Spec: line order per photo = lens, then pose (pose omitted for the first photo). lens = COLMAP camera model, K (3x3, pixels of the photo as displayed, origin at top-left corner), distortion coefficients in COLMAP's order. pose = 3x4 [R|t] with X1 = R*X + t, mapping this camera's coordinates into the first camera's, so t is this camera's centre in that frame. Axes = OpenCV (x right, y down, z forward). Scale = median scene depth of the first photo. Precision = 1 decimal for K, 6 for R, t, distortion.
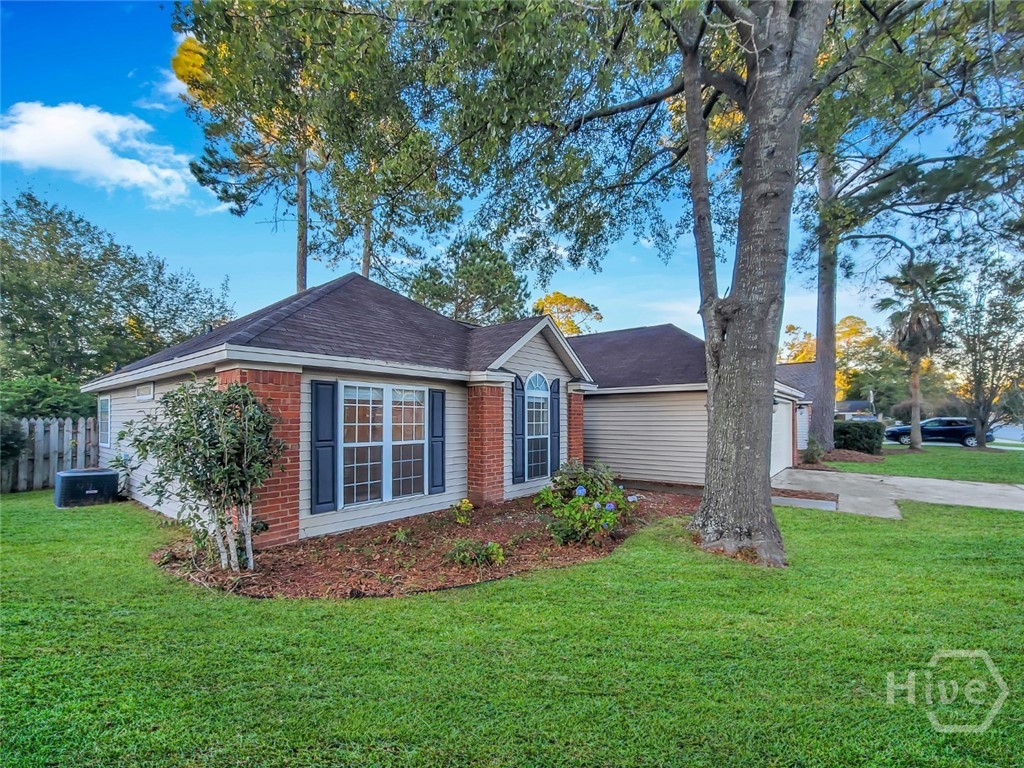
lens RADIAL K [[443.9, 0, 509.5], [0, 443.9, 374.1], [0, 0, 1]] dist [-0.012134, 0.008966]
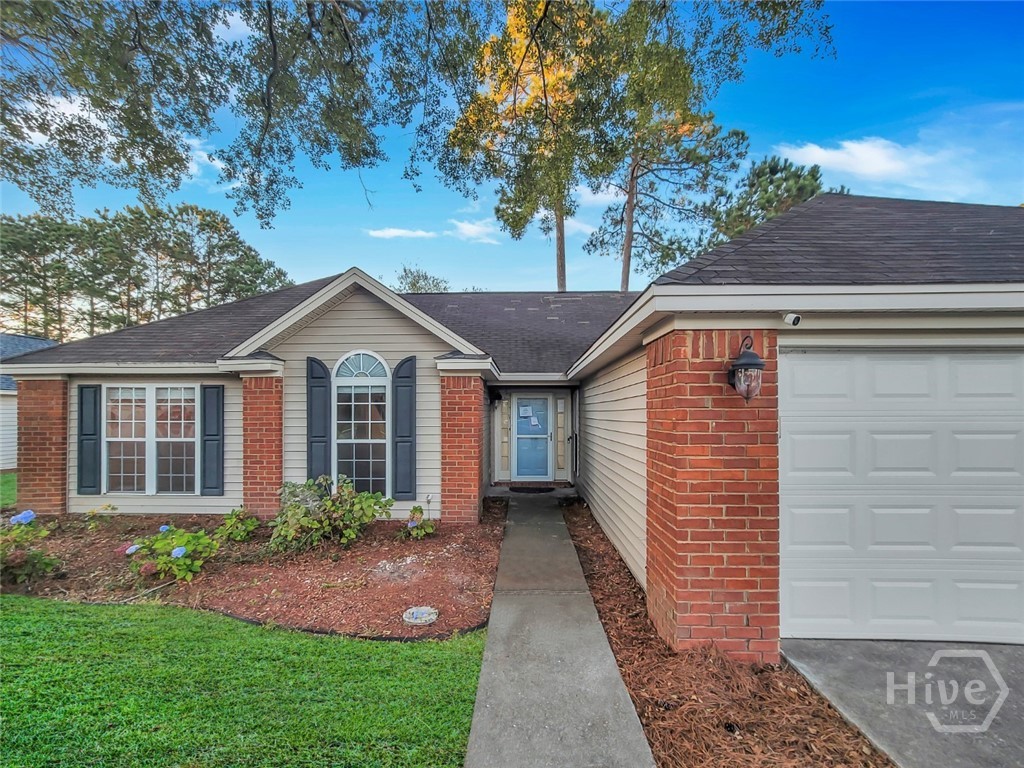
lens RADIAL K [[443.9, 0, 509.5], [0, 443.9, 374.1], [0, 0, 1]] dist [-0.012134, 0.008966]
pose [[0.601613, -0.073902, -0.795362, 1.045281], [0.082310, 0.996146, -0.030299, 0.099331], [0.794536, -0.047238, 0.605377, 1.009304]]
